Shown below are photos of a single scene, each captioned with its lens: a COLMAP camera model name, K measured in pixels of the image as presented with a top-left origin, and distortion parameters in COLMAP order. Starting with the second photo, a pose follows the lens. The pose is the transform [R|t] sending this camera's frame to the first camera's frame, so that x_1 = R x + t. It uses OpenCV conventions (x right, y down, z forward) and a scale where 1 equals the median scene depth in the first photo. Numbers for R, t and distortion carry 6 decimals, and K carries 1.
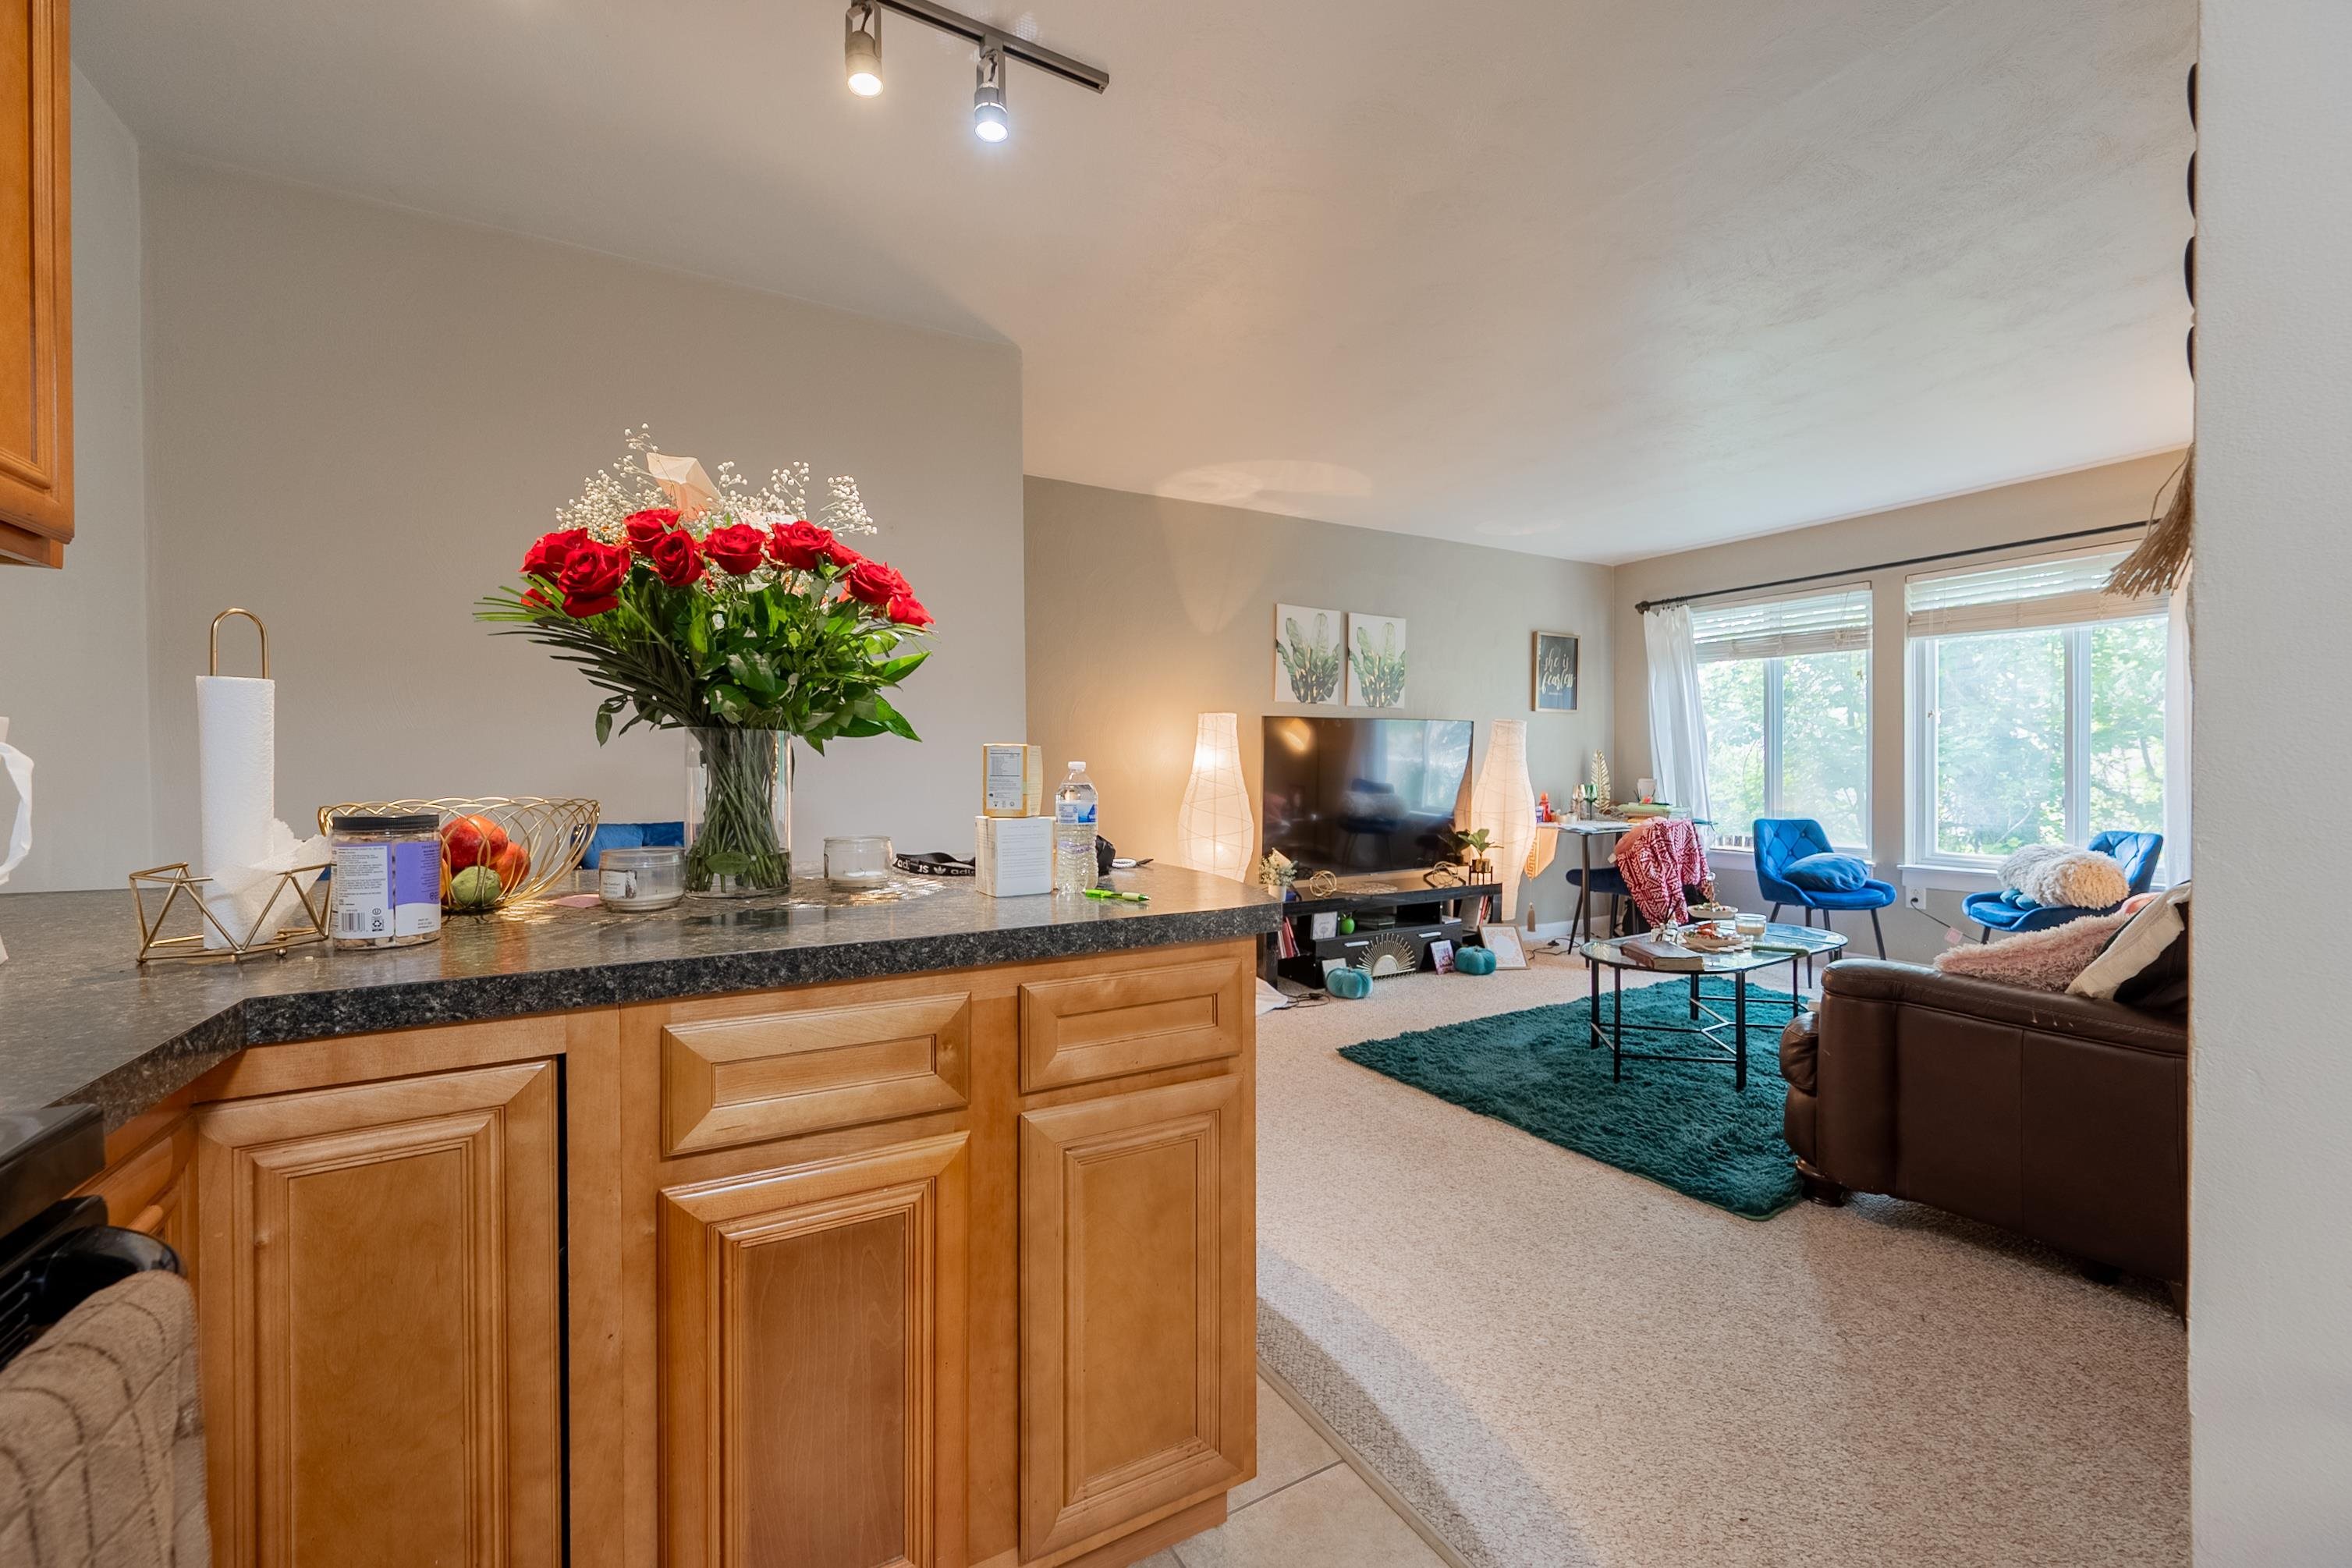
lens RADIAL K [[933.7, 0, 1181.8], [0, 933.7, 781.2], [0, 0, 1]] dist [-0.001612, -0.000215]
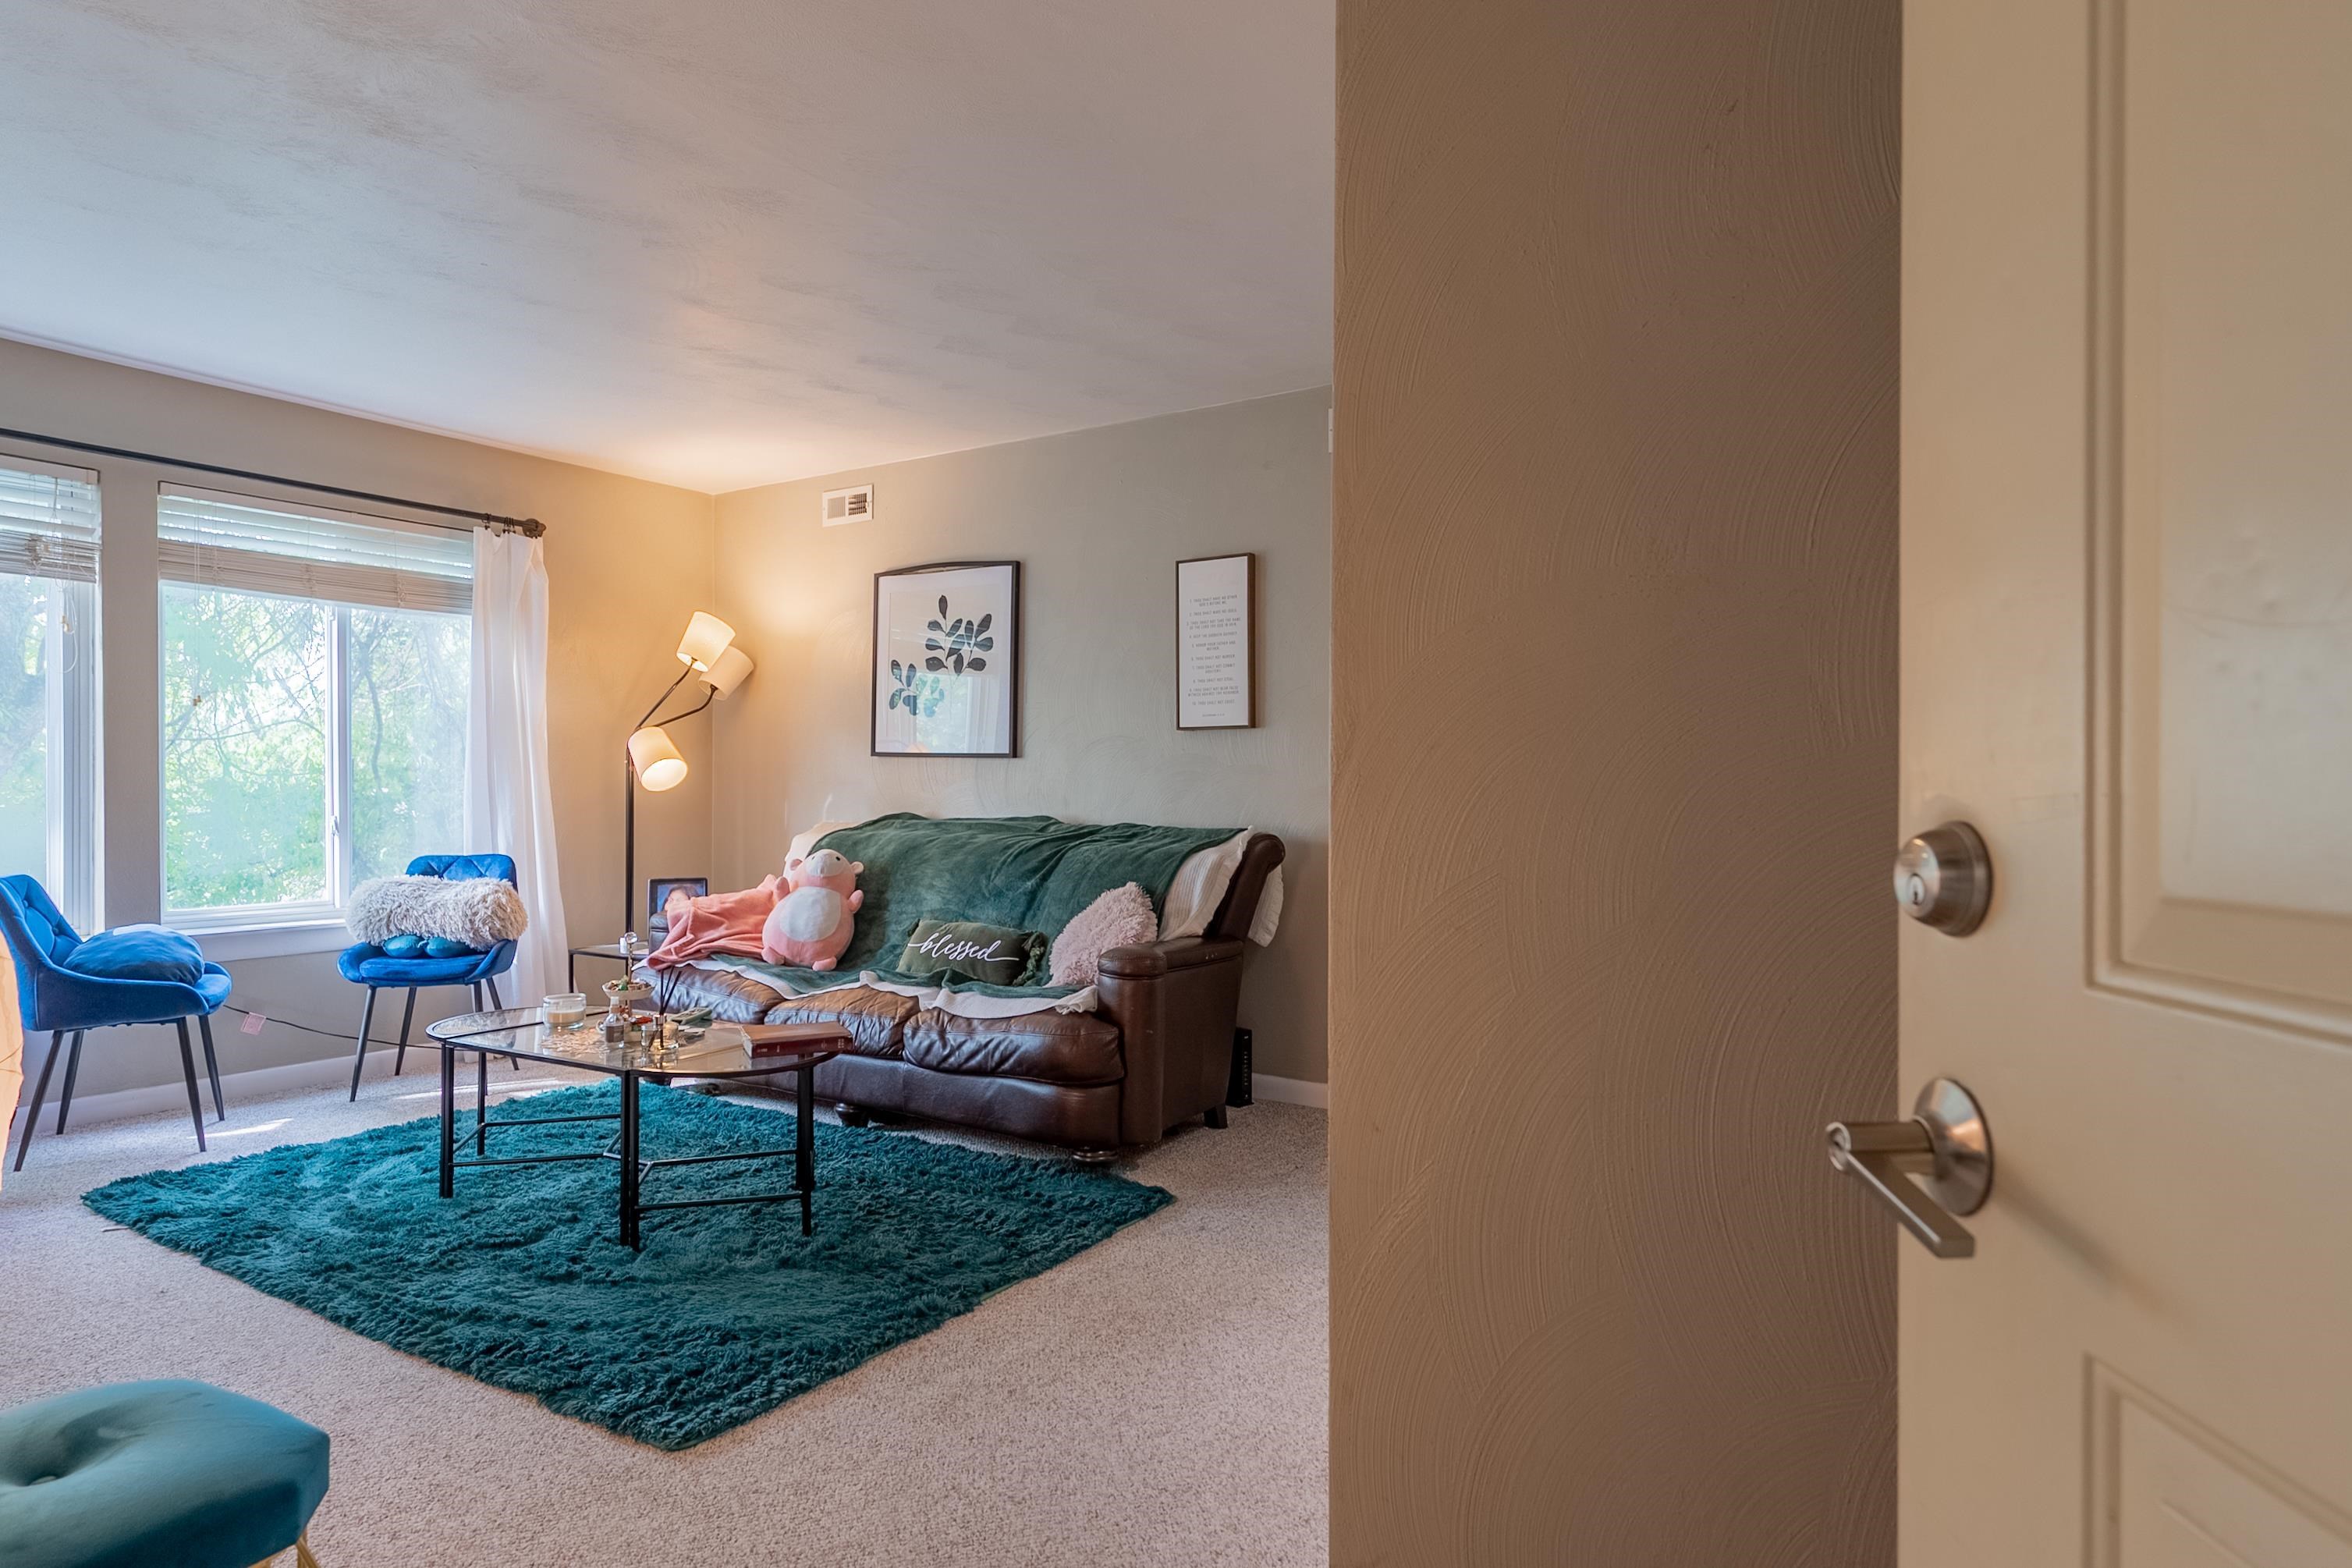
lens RADIAL K [[1328.3, 0, 1176.0], [0, 1328.3, 784.0], [0, 0, 1]] dist [0.005214, 0.000766]
pose [[-0.460057, 0.006065, 0.887869, -0.341872], [0.012815, 0.999918, -0.000190, -0.003559], [-0.887797, 0.011291, -0.460097, 0.777605]]
